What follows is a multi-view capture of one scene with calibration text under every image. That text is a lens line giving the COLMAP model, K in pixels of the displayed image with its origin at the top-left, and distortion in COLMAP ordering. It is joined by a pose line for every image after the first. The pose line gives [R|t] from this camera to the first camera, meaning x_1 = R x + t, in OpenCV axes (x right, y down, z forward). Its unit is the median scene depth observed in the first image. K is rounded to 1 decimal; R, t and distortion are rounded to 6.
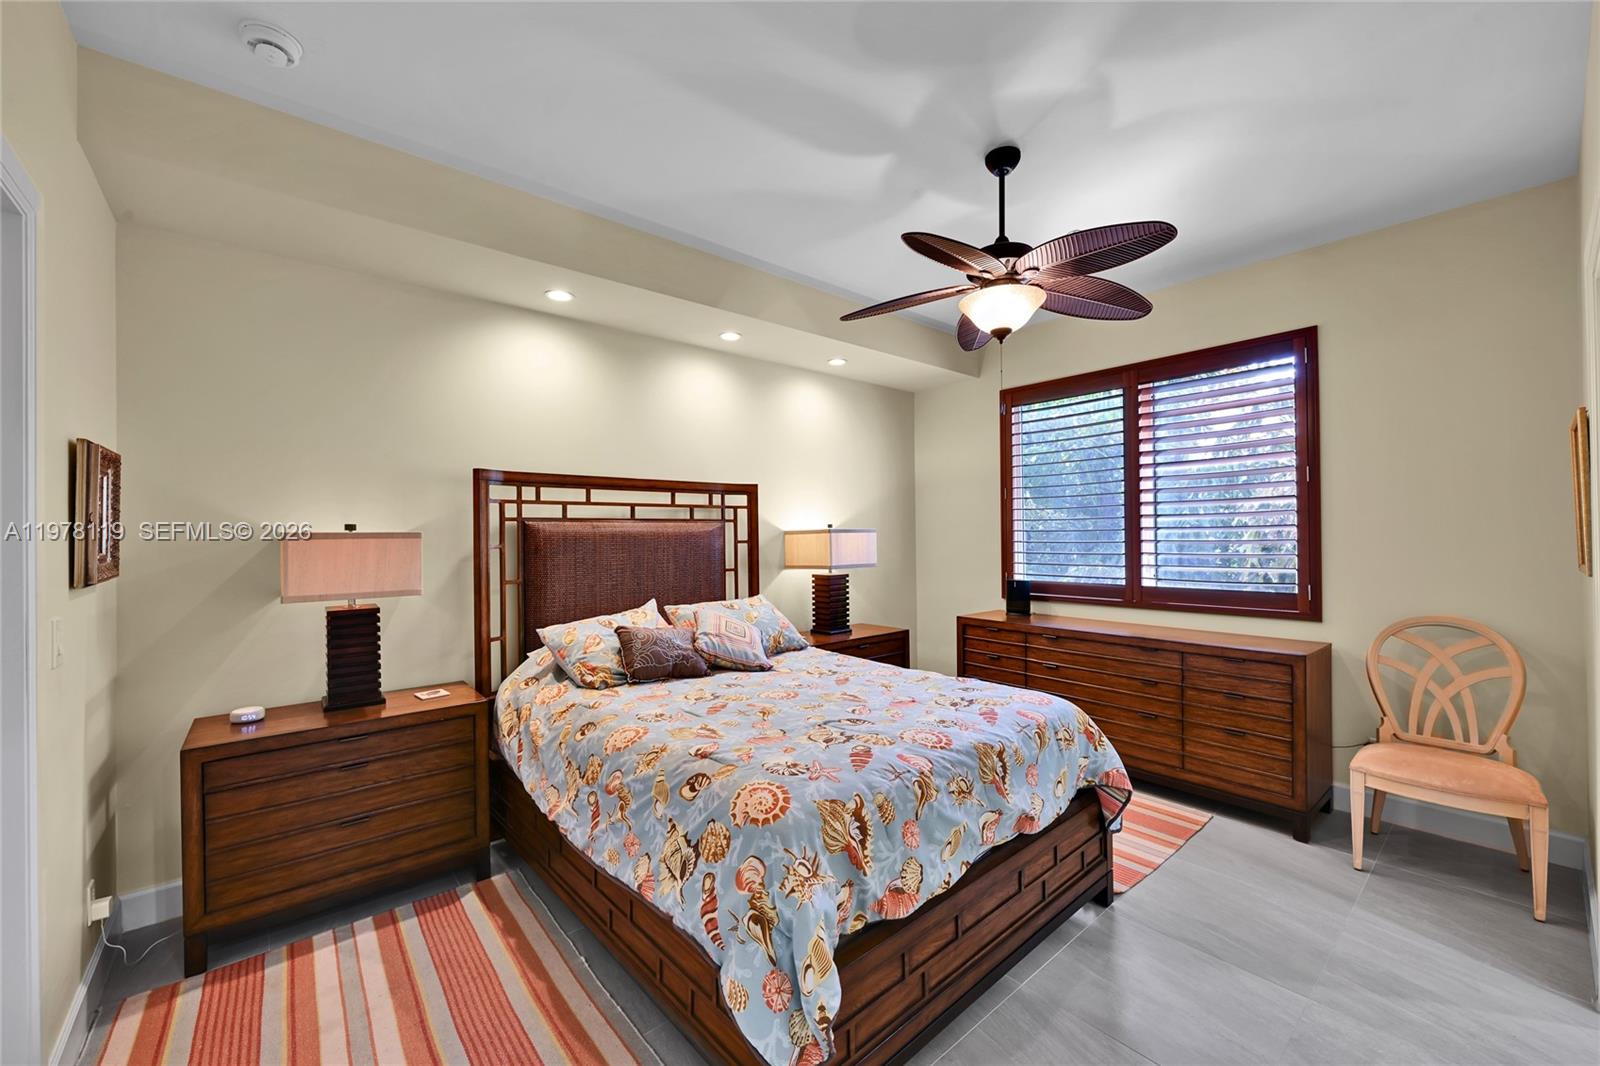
lens RADIAL K [[631.4, 0, 794.7], [0, 631.4, 533.0], [0, 0, 1]] dist [-0.002678, -0.000146]
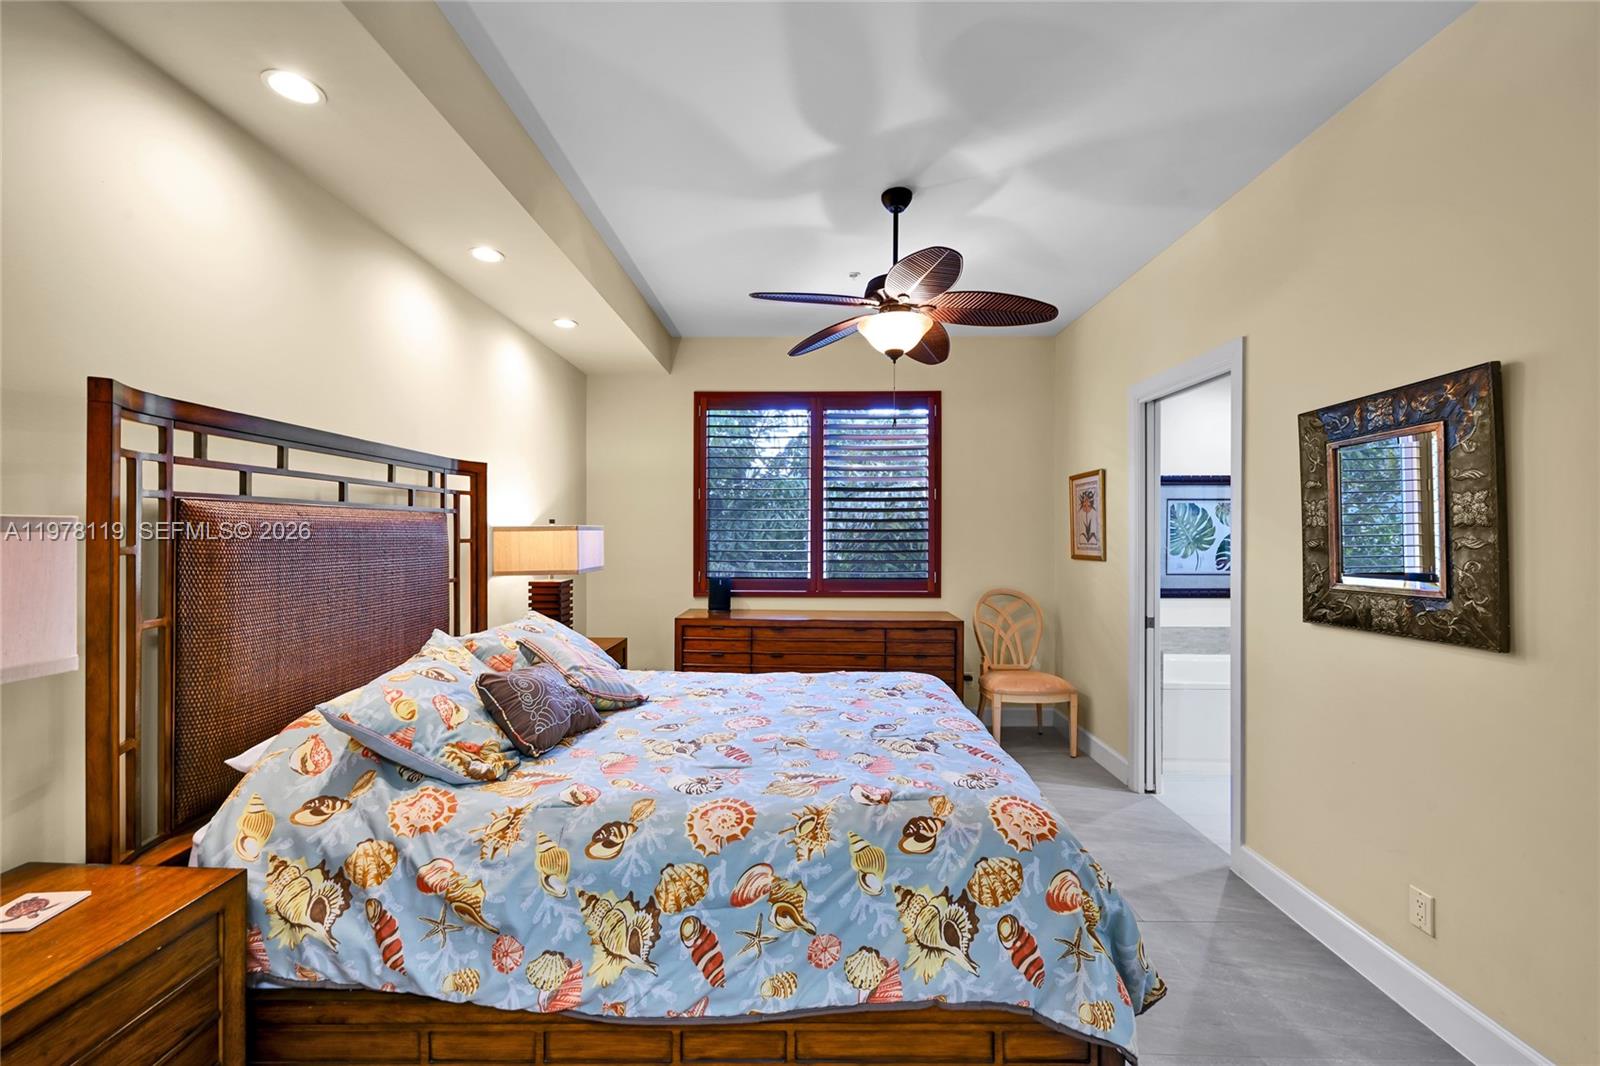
lens RADIAL K [[631.4, 0, 794.7], [0, 631.4, 533.0], [0, 0, 1]] dist [-0.002678, -0.000146]
pose [[0.658180, 0.011054, 0.752779, -0.491529], [-0.012481, 0.999915, -0.003771, 0.003919], [-0.752757, -0.006913, 0.658262, 0.315606]]
